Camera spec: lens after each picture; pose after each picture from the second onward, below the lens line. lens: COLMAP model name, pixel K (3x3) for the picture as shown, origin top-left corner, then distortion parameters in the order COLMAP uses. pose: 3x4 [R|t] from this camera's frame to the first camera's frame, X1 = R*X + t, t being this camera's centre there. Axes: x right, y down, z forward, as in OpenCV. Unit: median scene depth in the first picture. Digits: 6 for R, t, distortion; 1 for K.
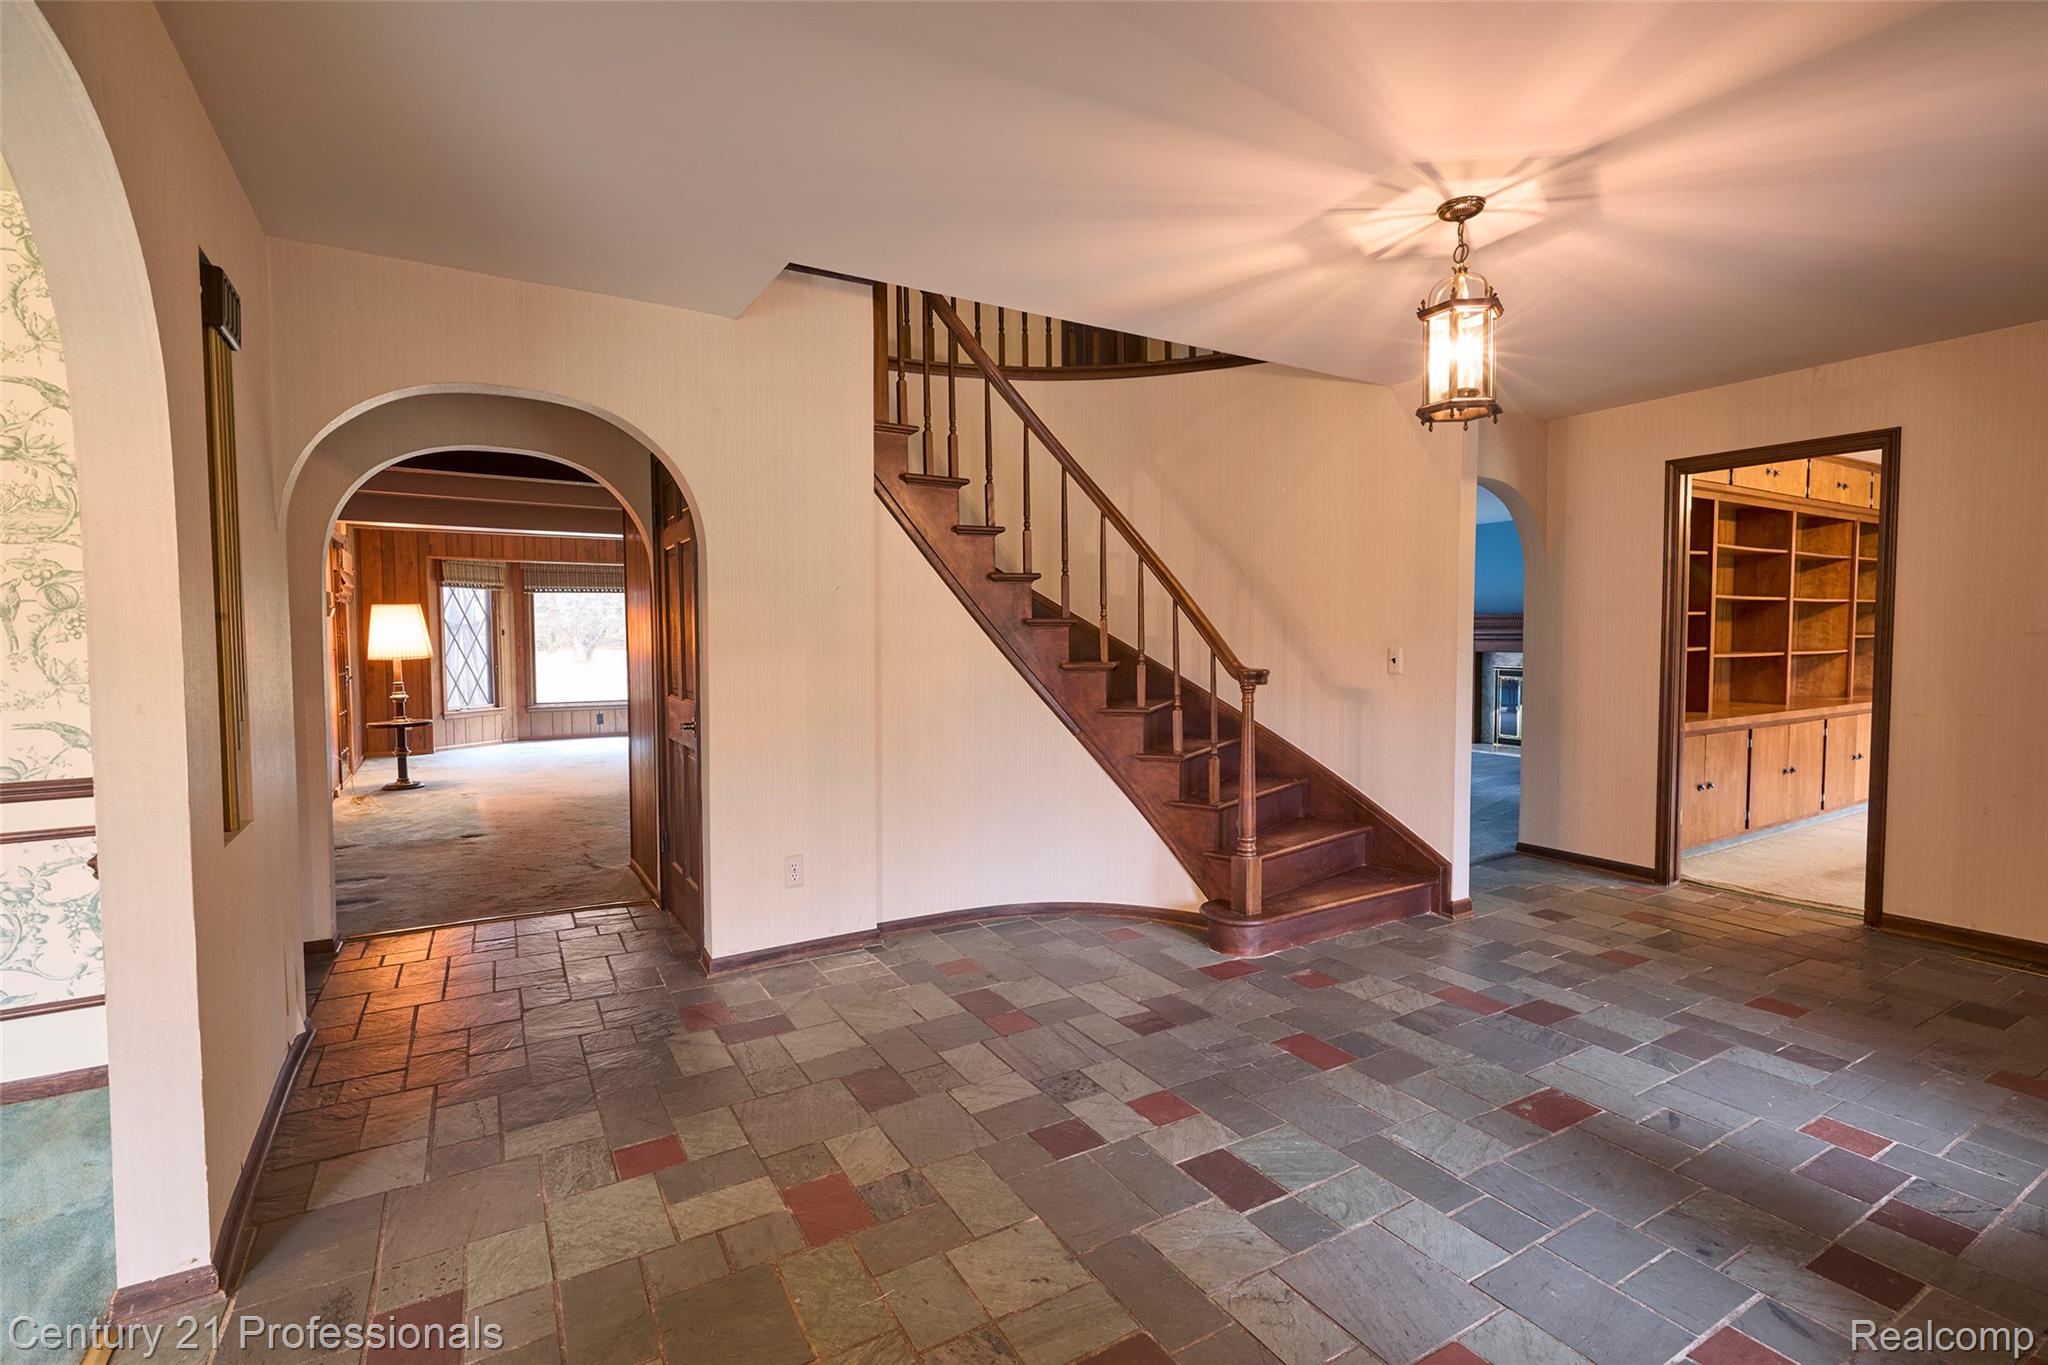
lens RADIAL K [[968.4, 0, 1031.5], [0, 968.4, 683.2], [0, 0, 1]] dist [0.000523, -0.000002]
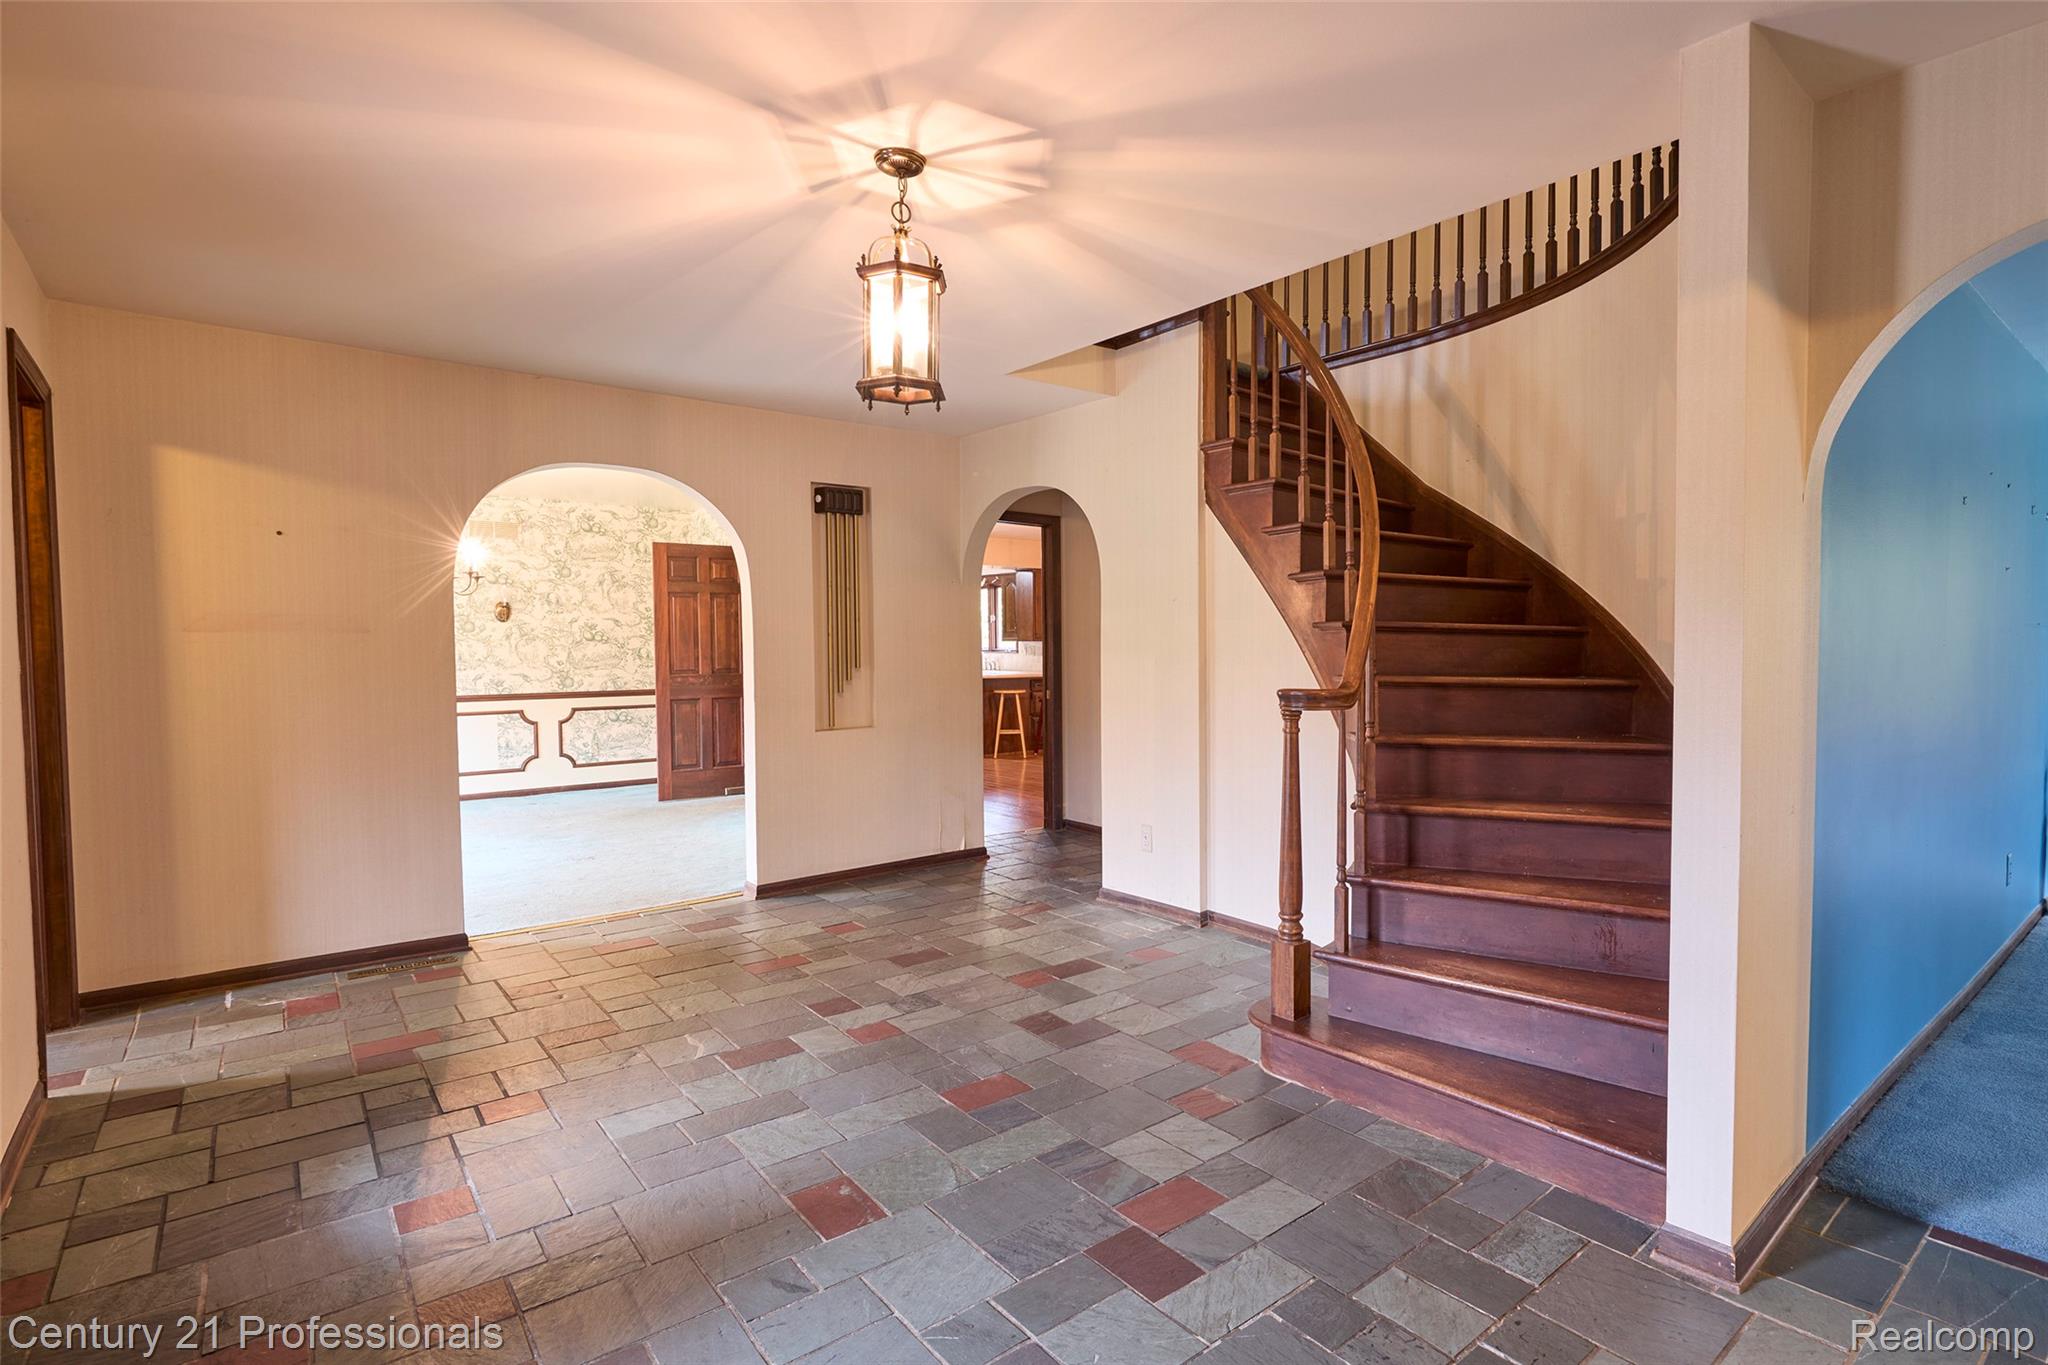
lens RADIAL K [[968.4, 0, 1027.0], [0, 968.4, 683.0], [0, 0, 1]] dist [0.000523, -0.000002]
pose [[0.132135, 0.044689, -0.990224, 1.201153], [-0.042315, 0.998327, 0.039408, -0.050920], [0.990328, 0.036694, 0.133805, 0.900400]]
